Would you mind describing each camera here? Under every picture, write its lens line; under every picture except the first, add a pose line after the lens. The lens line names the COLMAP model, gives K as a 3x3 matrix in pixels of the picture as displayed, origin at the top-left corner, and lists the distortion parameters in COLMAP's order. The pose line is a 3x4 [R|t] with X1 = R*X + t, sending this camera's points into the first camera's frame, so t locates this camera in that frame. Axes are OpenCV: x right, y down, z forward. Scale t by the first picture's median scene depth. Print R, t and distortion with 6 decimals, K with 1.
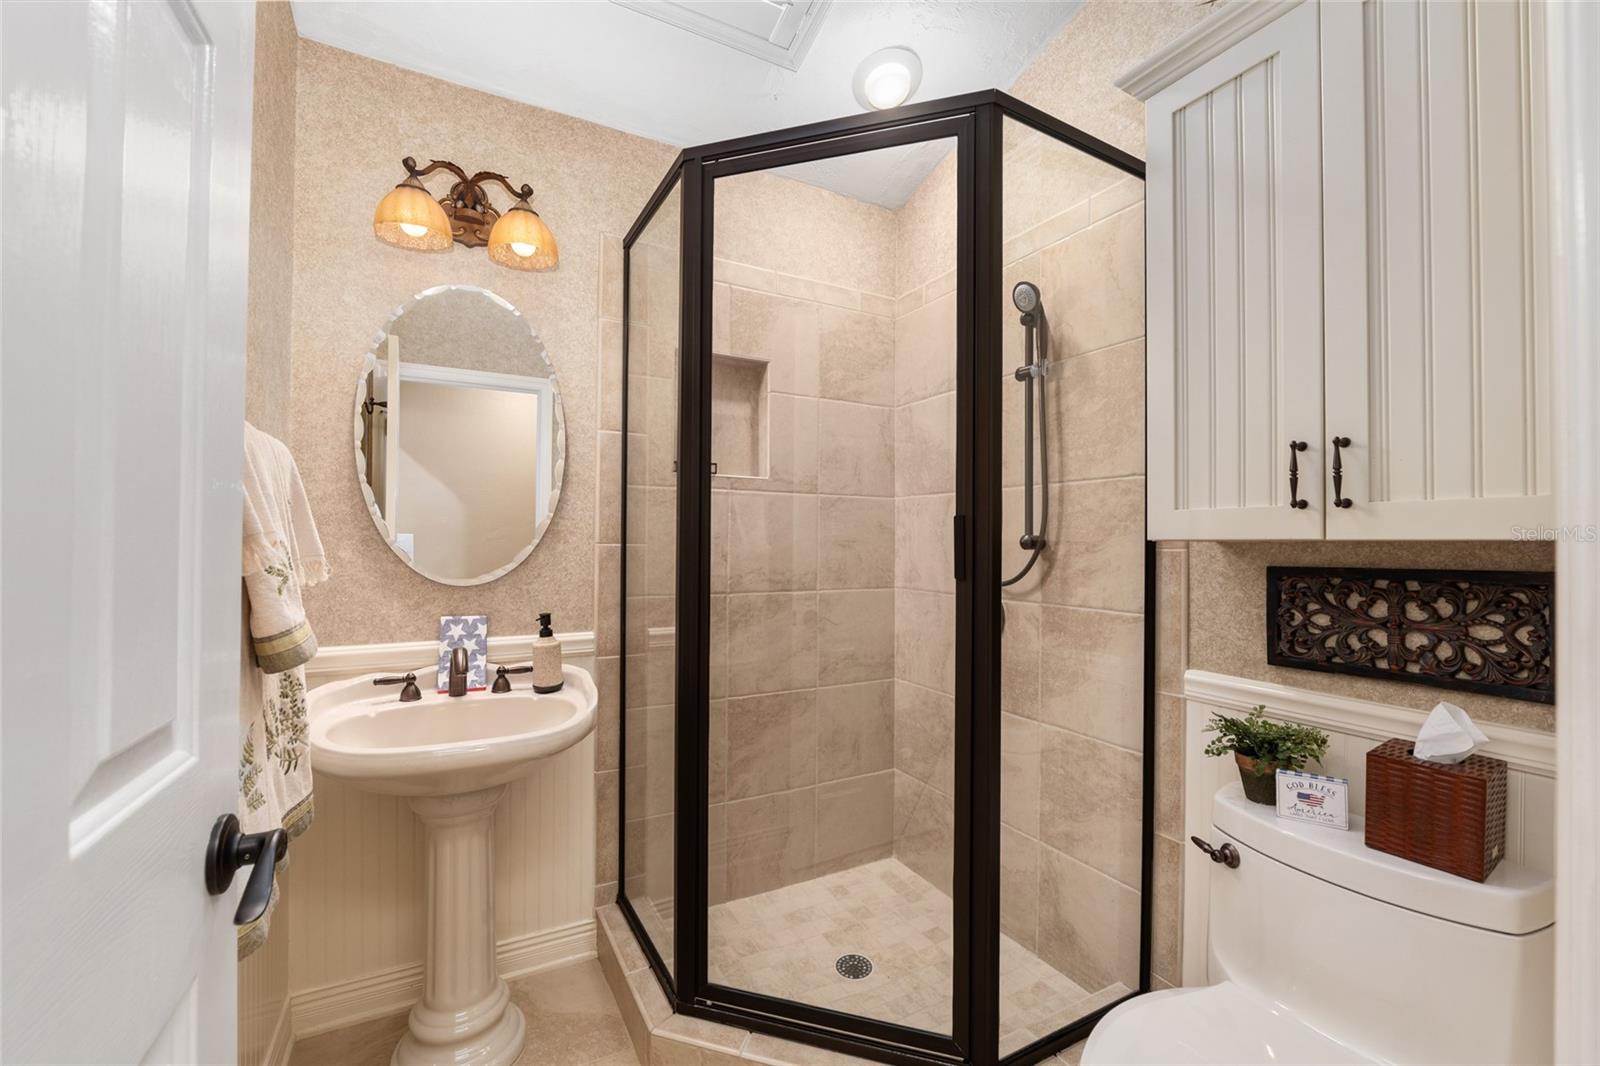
lens RADIAL K [[650.0, 0, 801.1], [0, 650.0, 535.1], [0, 0, 1]] dist [-0.011253, -0.000353]
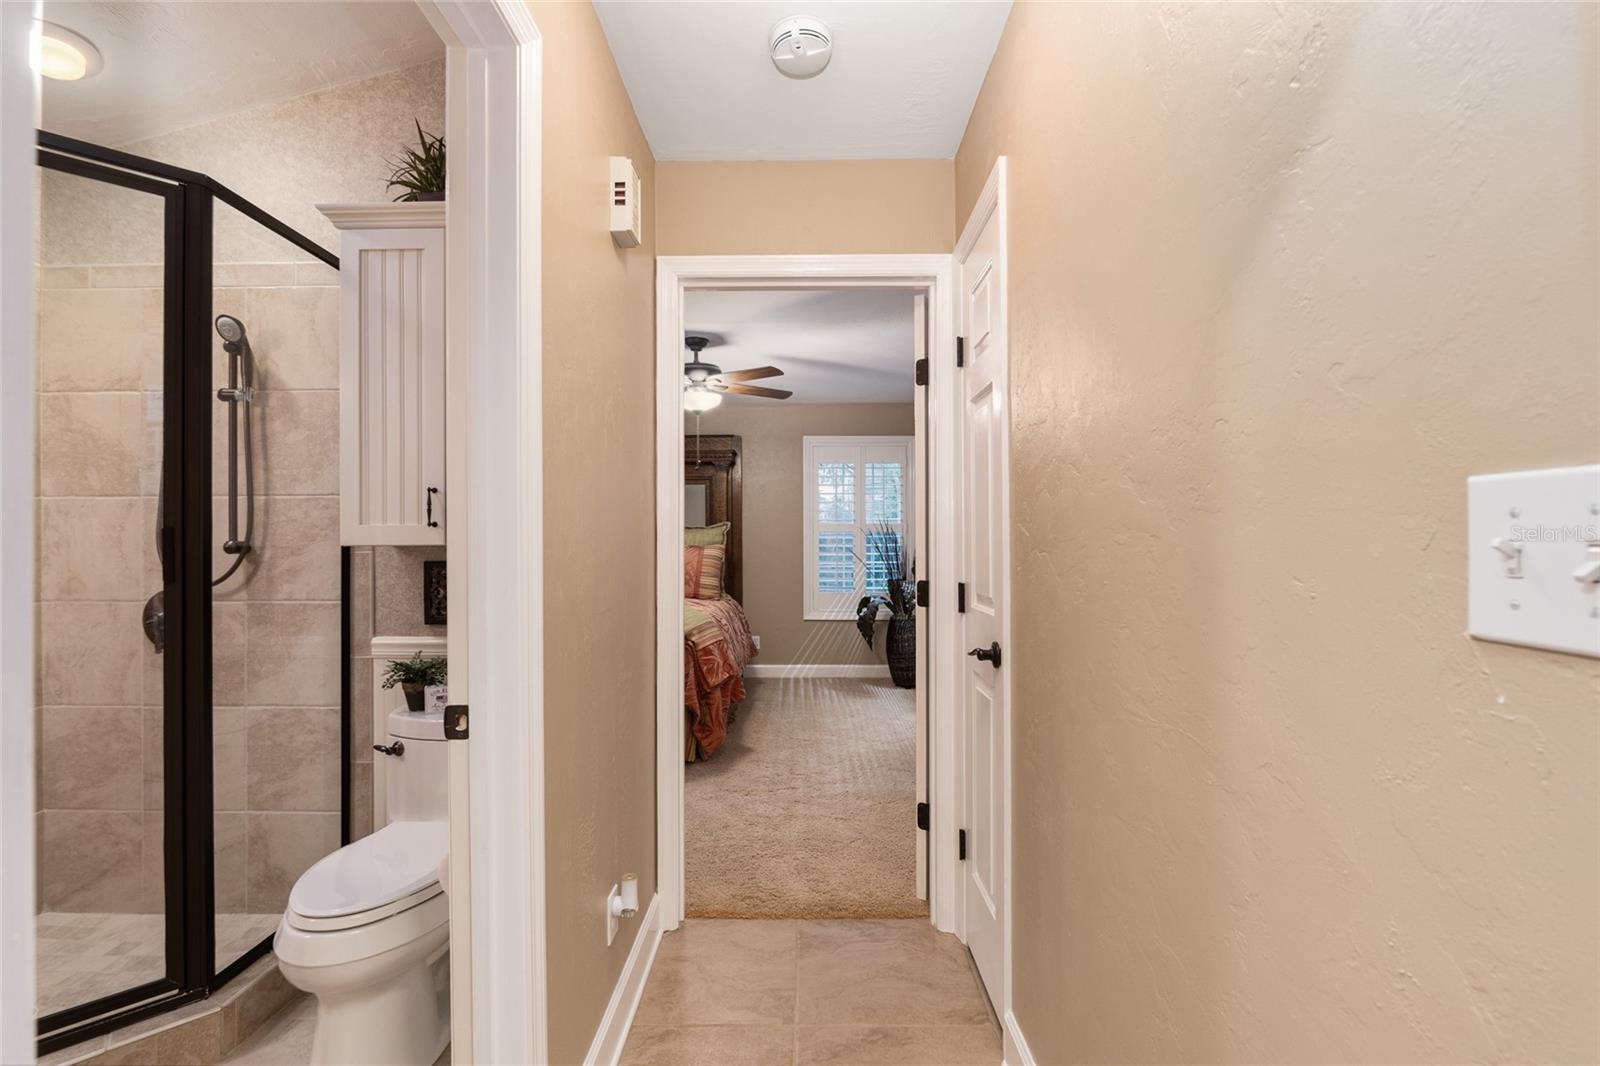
lens RADIAL K [[687.4, 0, 801.5], [0, 687.4, 540.1], [0, 0, 1]] dist [-0.010235, 0.000278]
pose [[0.495392, -0.007307, 0.868639, -0.209299], [-0.002215, 0.999951, 0.009675, -0.016835], [-0.868667, -0.006717, 0.495351, -0.488798]]
